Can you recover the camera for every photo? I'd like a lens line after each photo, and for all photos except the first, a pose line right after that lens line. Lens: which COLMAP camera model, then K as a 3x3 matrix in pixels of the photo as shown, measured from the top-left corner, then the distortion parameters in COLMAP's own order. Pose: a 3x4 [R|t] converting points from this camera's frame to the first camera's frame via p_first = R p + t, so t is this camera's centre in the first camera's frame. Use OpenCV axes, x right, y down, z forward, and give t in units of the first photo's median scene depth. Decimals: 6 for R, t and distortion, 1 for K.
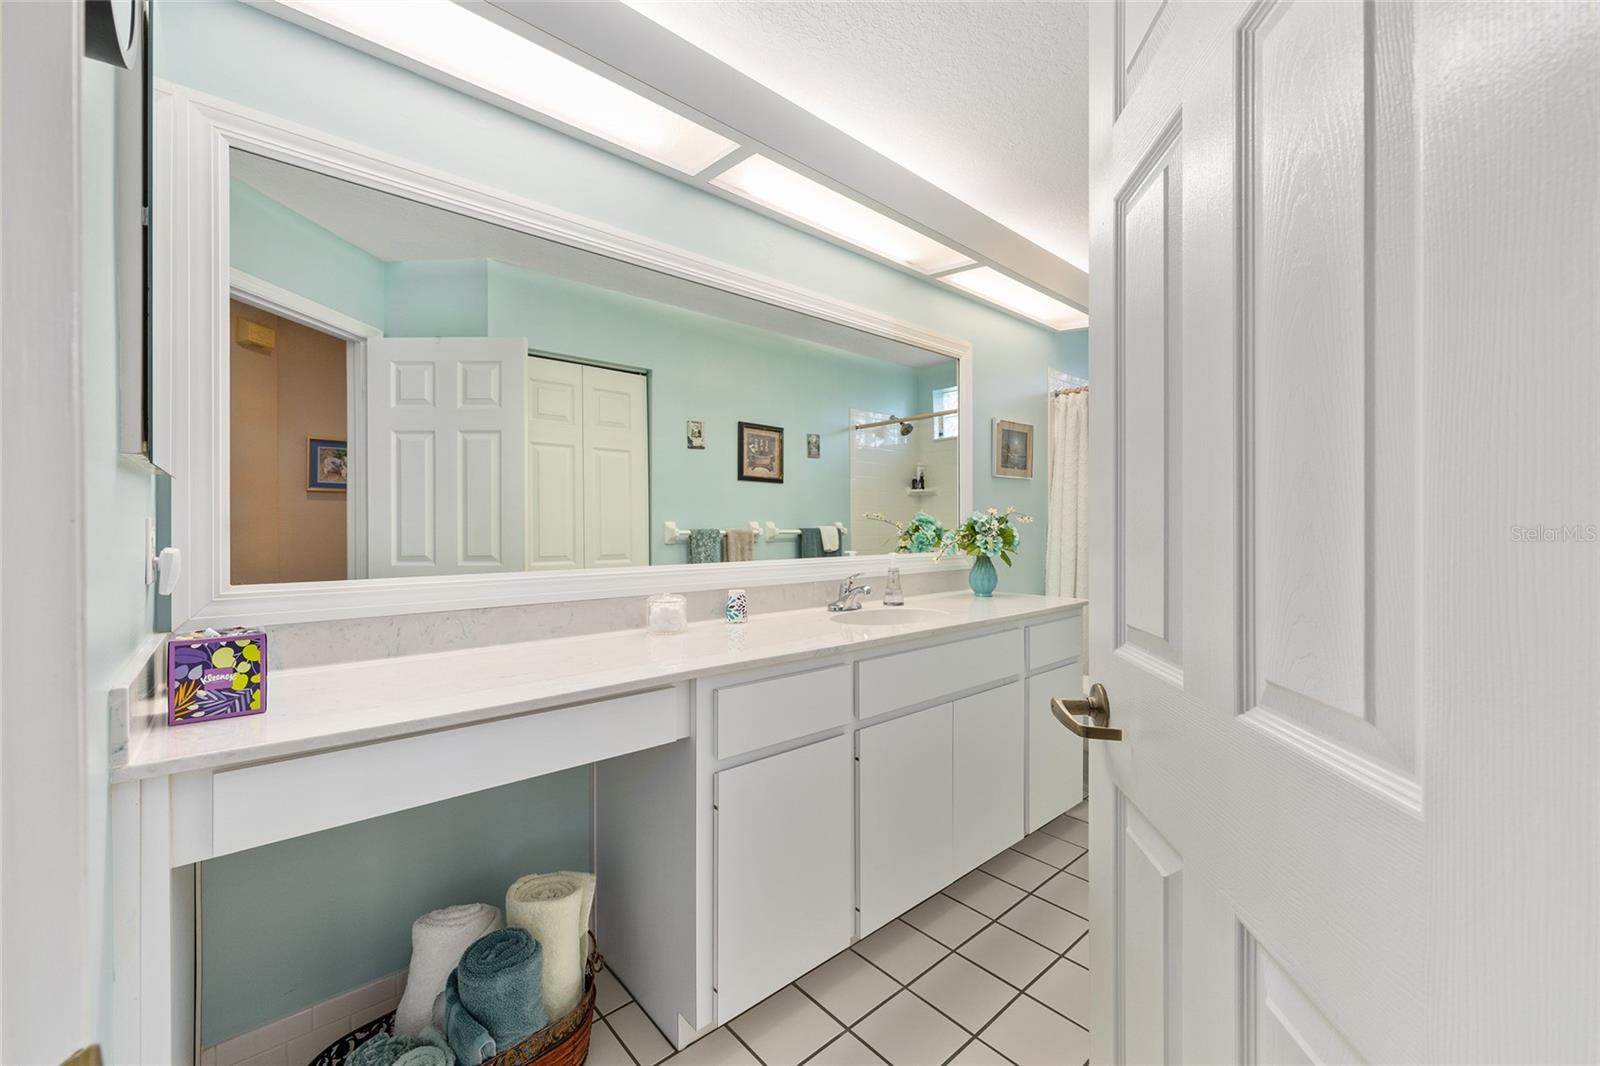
lens RADIAL K [[643.5, 0, 804.0], [0, 643.5, 527.4], [0, 0, 1]] dist [0.001423, 0.000116]
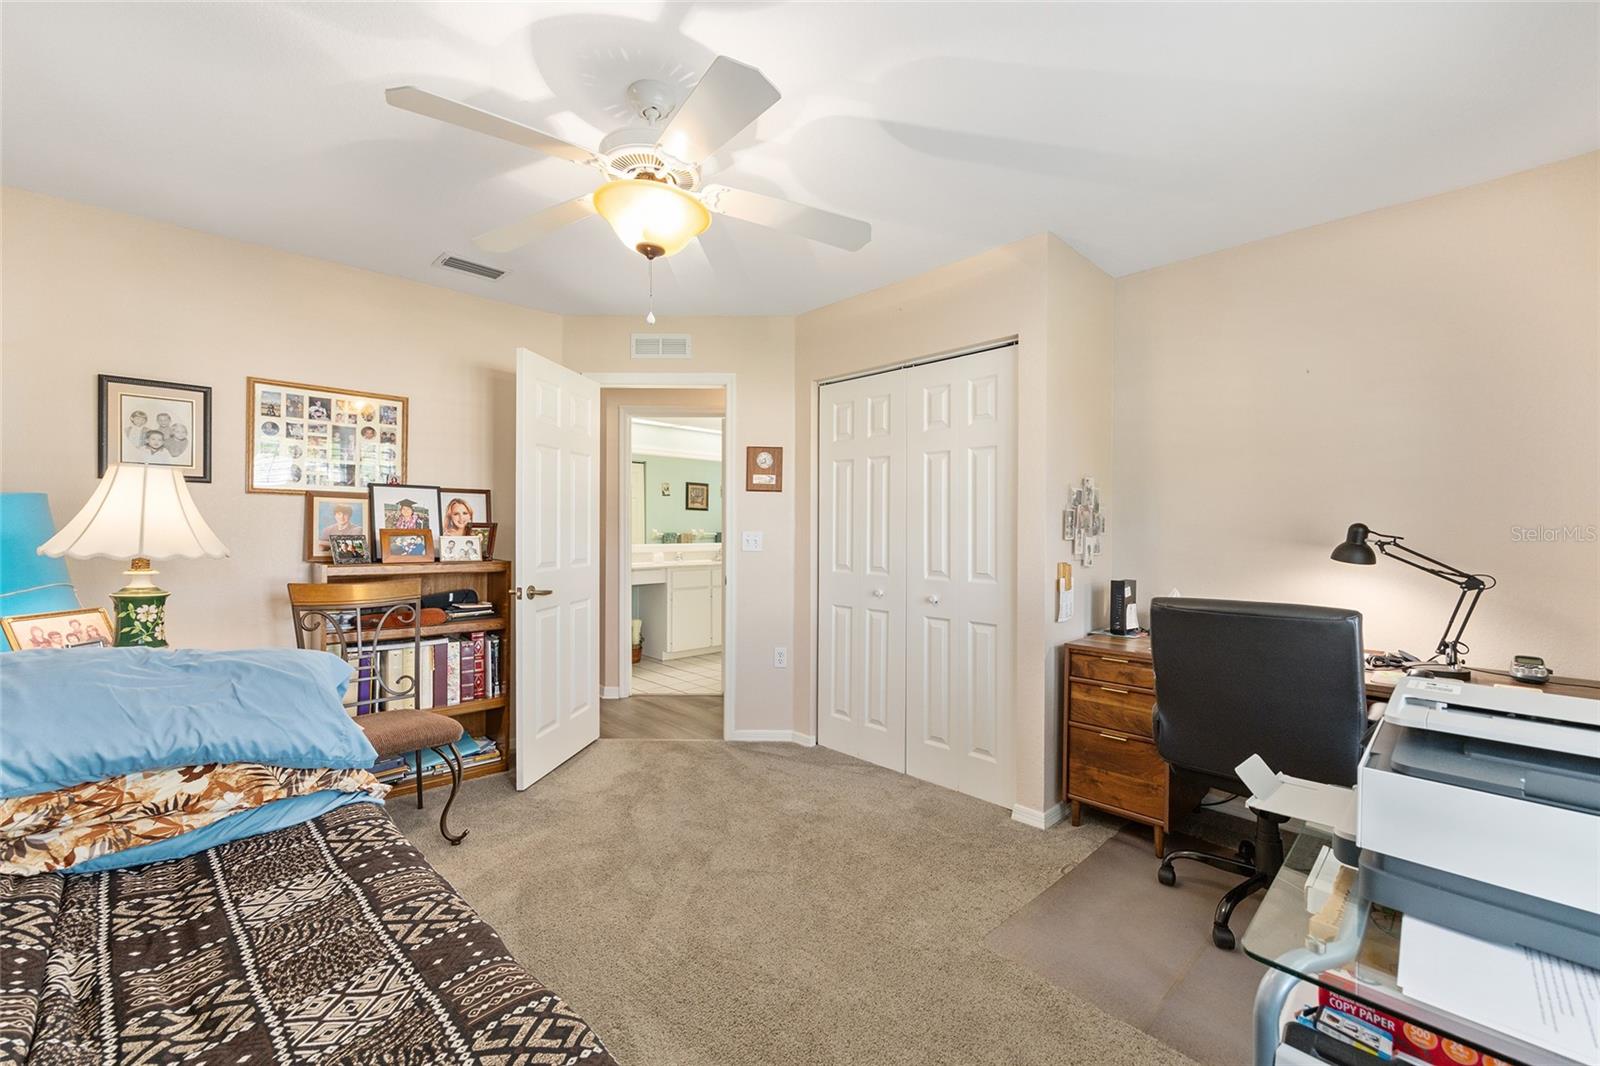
lens RADIAL K [[643.5, 0, 798.2], [0, 643.5, 533.3], [0, 0, 1]] dist [0.001423, 0.000116]
pose [[0.999080, 0.003592, 0.042734, 0.171036], [-0.003486, 0.999991, -0.002538, 0.008806], [-0.042742, 0.002387, 0.999083, -1.096024]]
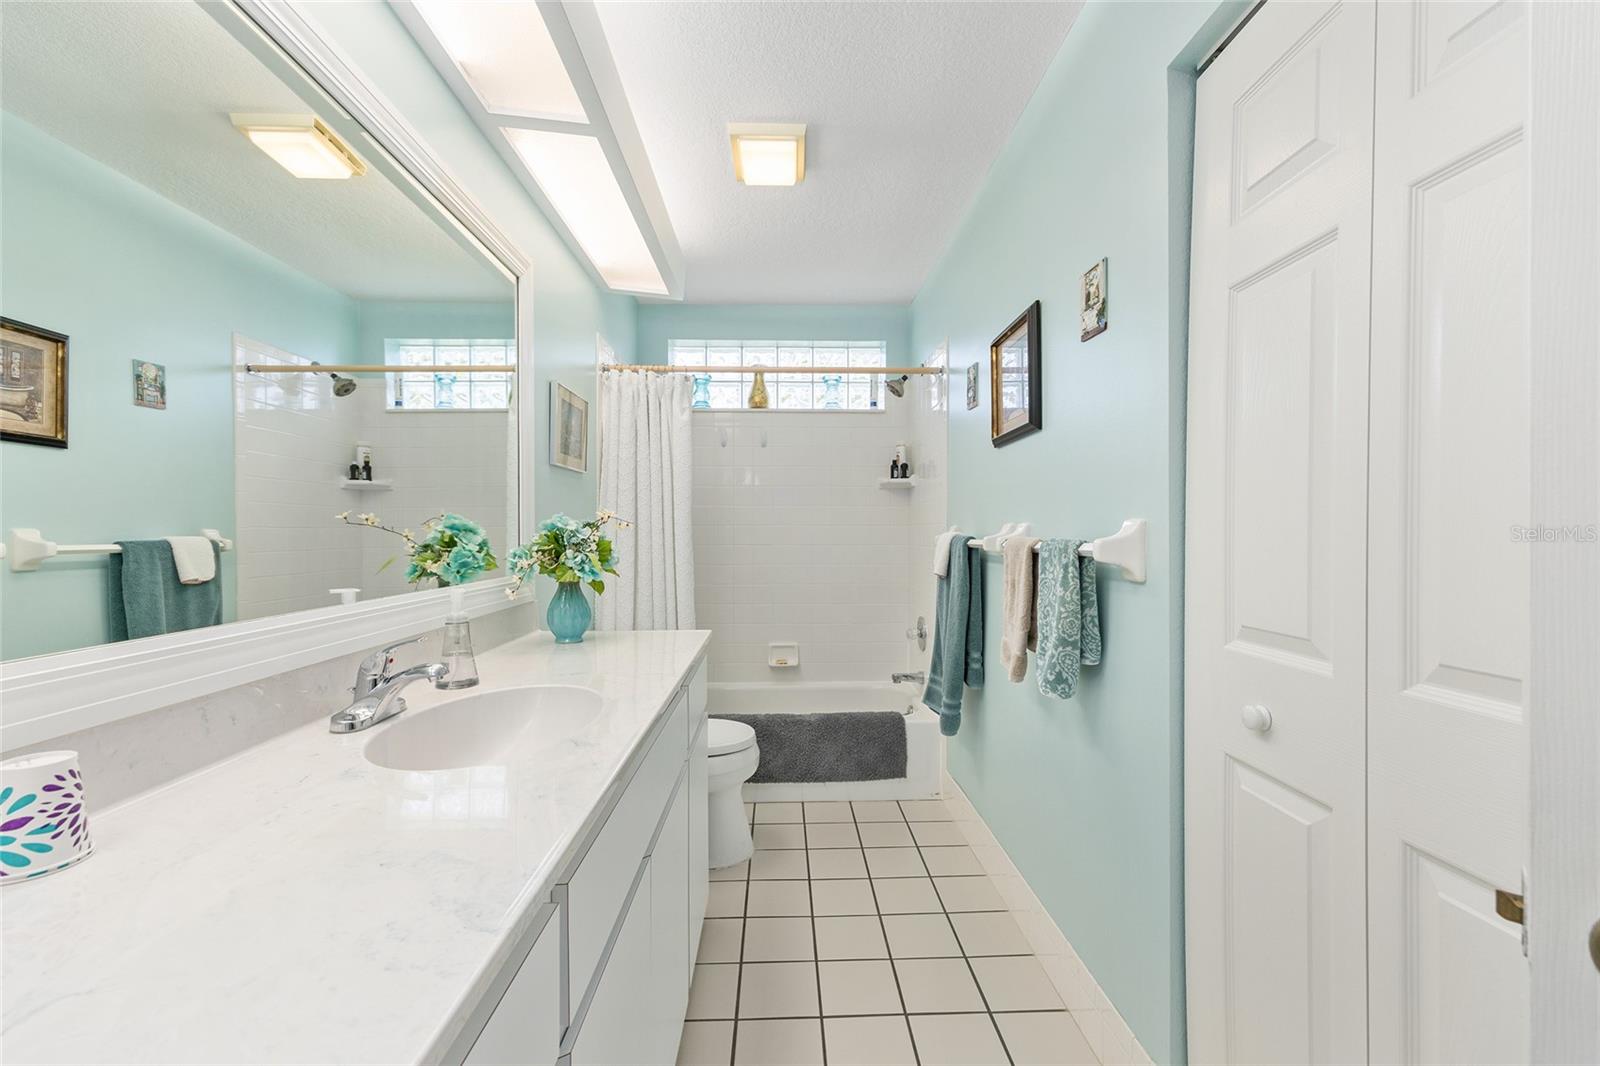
lens RADIAL K [[643.5, 0, 800.9], [0, 643.5, 534.0], [0, 0, 1]] dist [0.001423, 0.000116]
pose [[0.639650, -0.002042, 0.768663, -0.053303], [0.003238, 0.999995, -0.000038, -0.002511], [-0.768659, 0.002513, 0.639654, 0.266690]]
